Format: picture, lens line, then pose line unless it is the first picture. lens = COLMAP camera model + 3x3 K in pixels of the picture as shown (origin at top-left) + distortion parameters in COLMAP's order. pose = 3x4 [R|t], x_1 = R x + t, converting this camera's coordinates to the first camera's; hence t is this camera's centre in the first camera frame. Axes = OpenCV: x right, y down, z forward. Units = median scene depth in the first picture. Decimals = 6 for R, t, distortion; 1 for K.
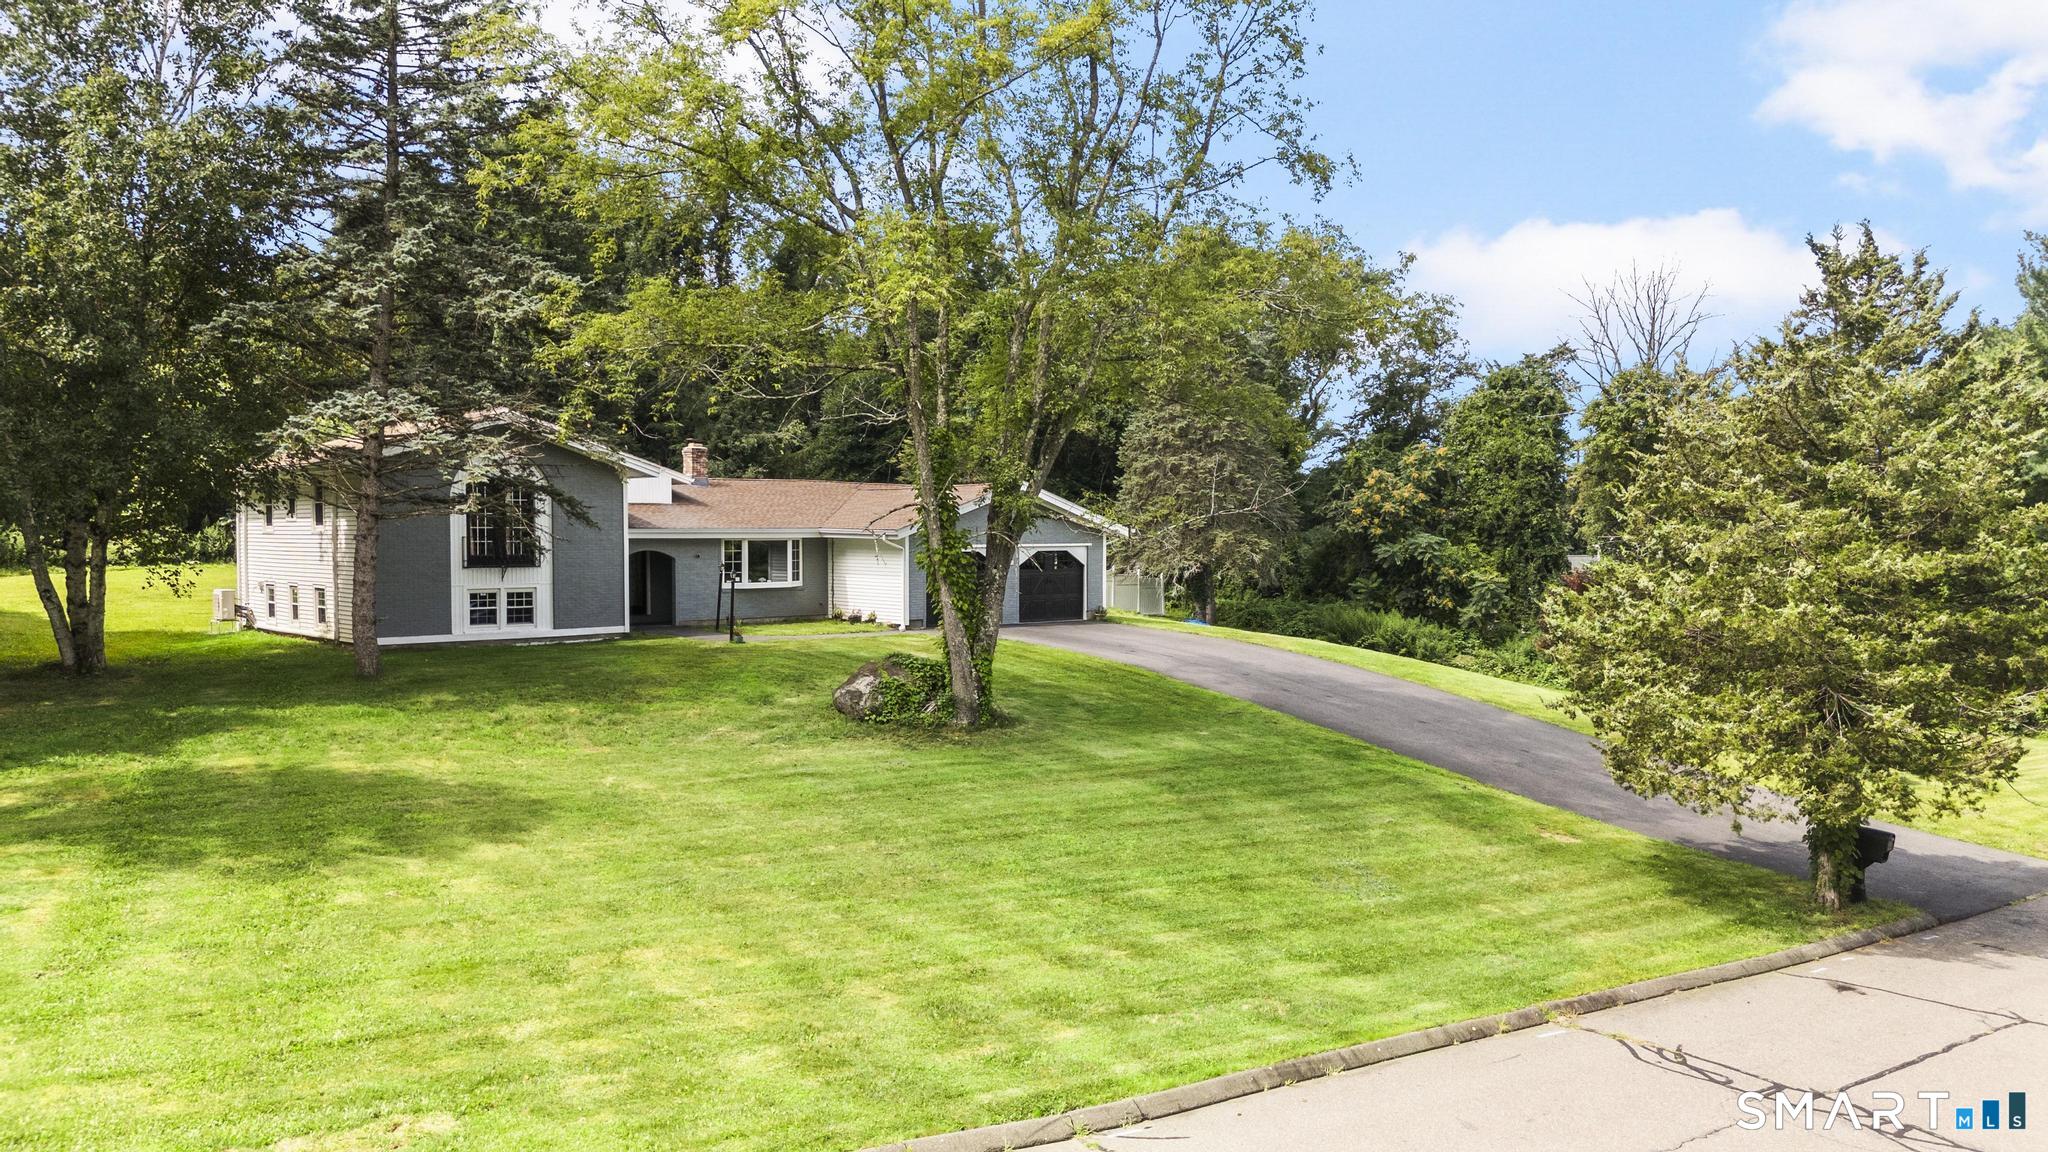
lens RADIAL K [[1495.3, 0, 1024.0], [0, 1495.3, 576.0], [0, 0, 1]] dist [0.085161, -0.096588]
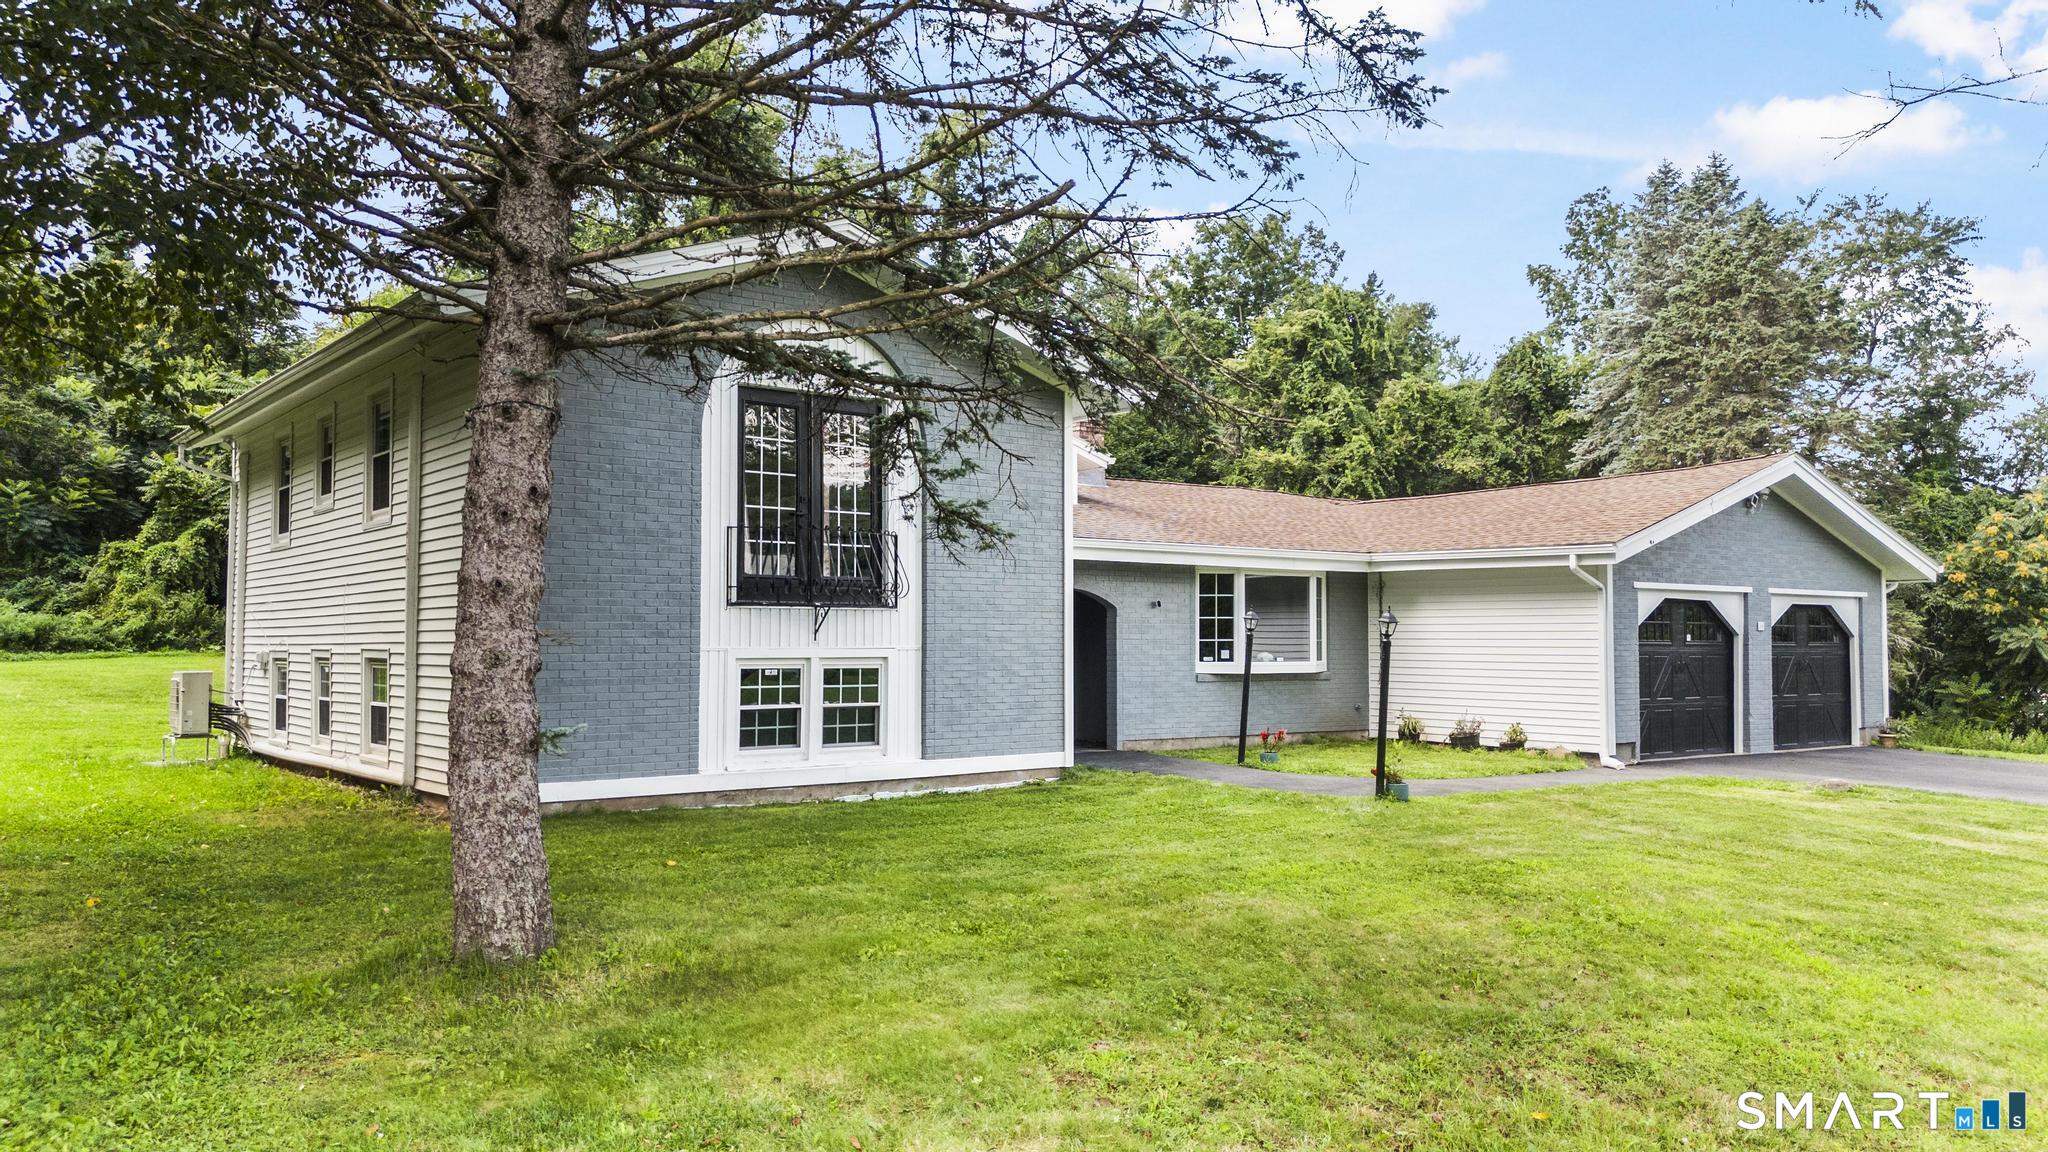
lens RADIAL K [[1495.3, 0, 1024.0], [0, 1495.3, 576.0], [0, 0, 1]] dist [0.085161, -0.096588]
pose [[0.998450, -0.000987, -0.055655, -0.262616], [-0.003416, 0.996872, -0.078959, 0.017590], [0.055559, 0.079027, 0.995323, 0.591511]]
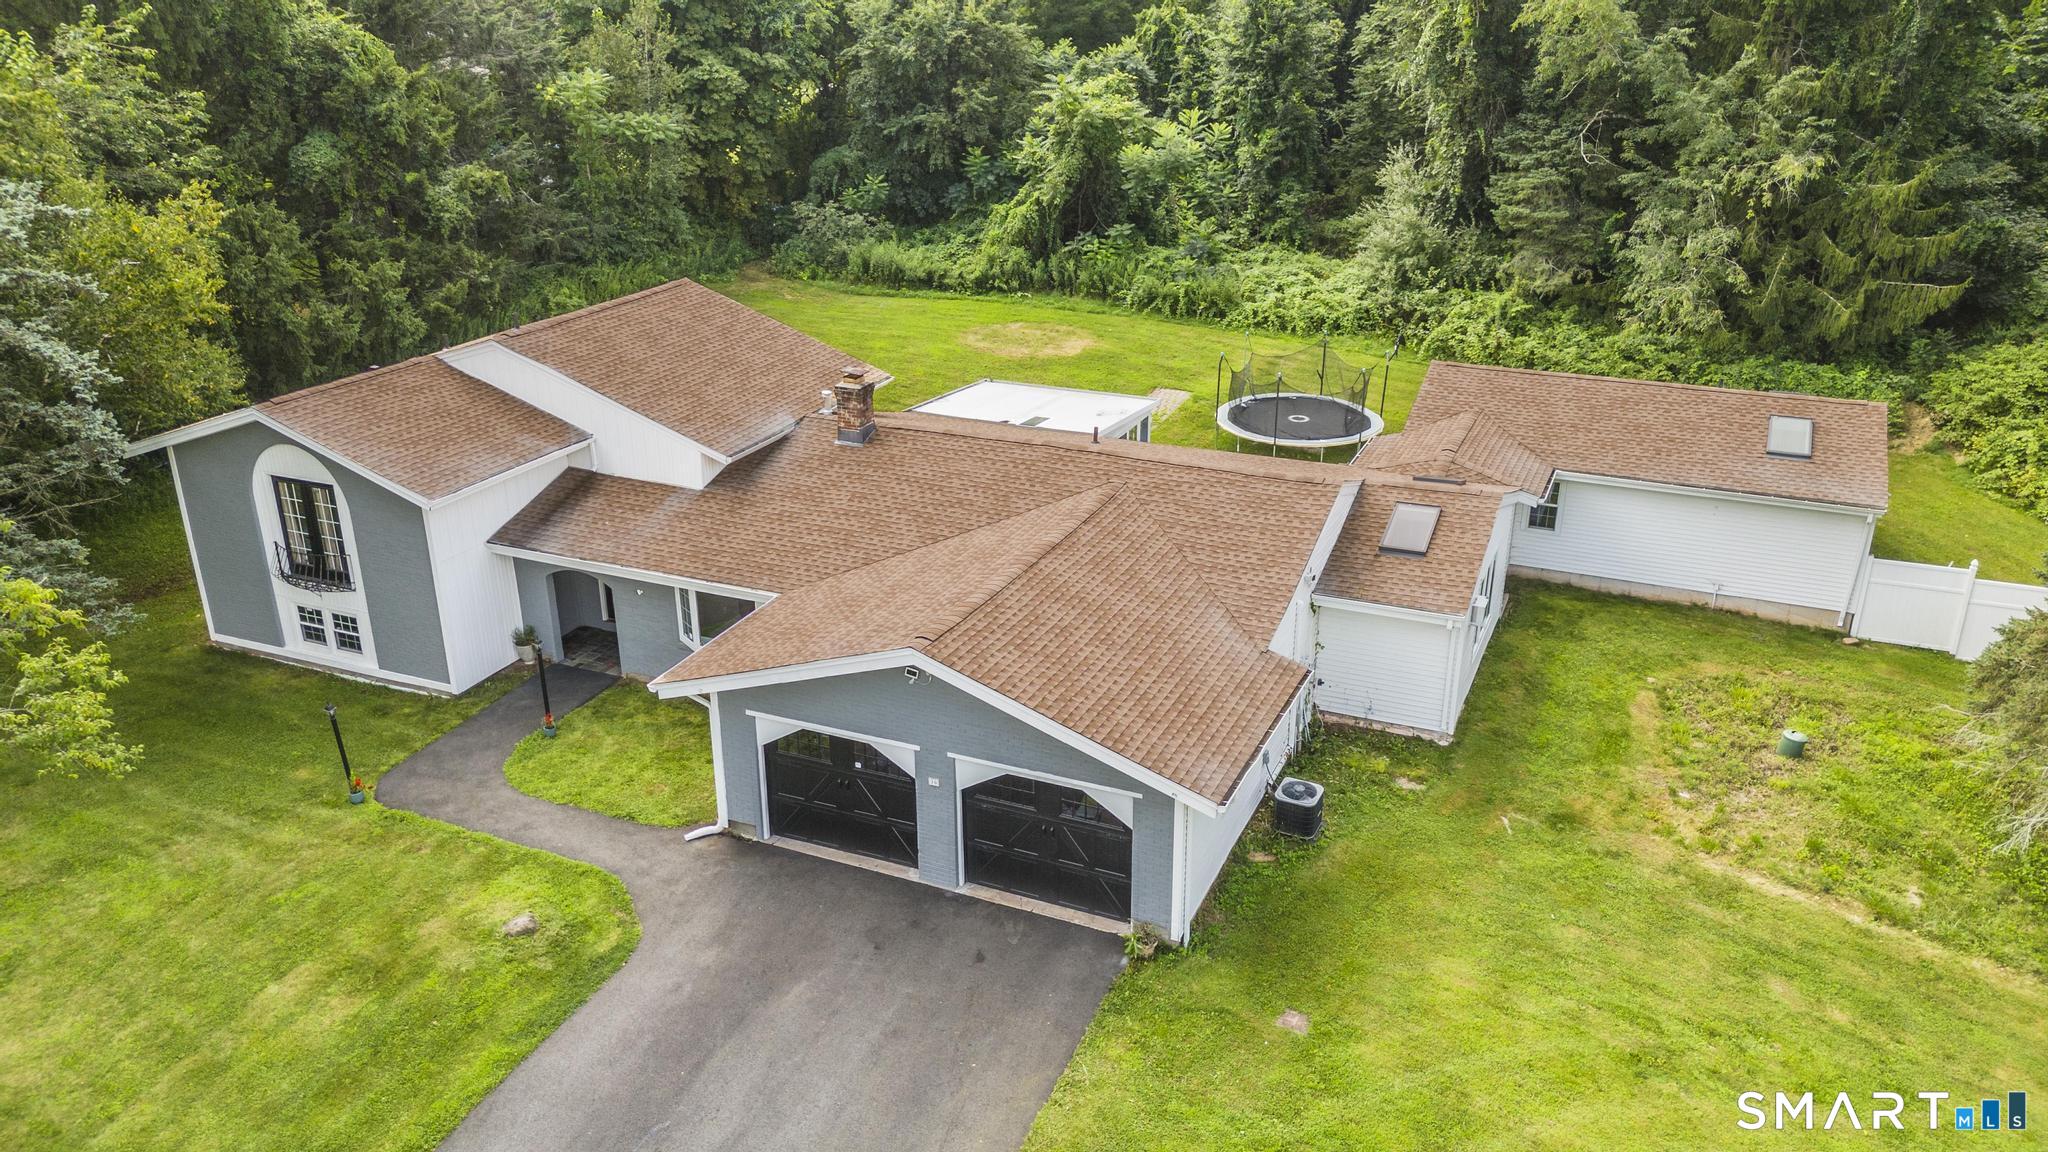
lens RADIAL K [[1495.3, 0, 1024.0], [0, 1495.3, 576.0], [0, 0, 1]] dist [0.085161, -0.096588]
pose [[0.434304, 0.337149, -0.835291, 0.478023], [-0.026007, 0.931618, 0.362508, -0.305003], [0.900391, -0.135715, 0.413373, 0.986619]]
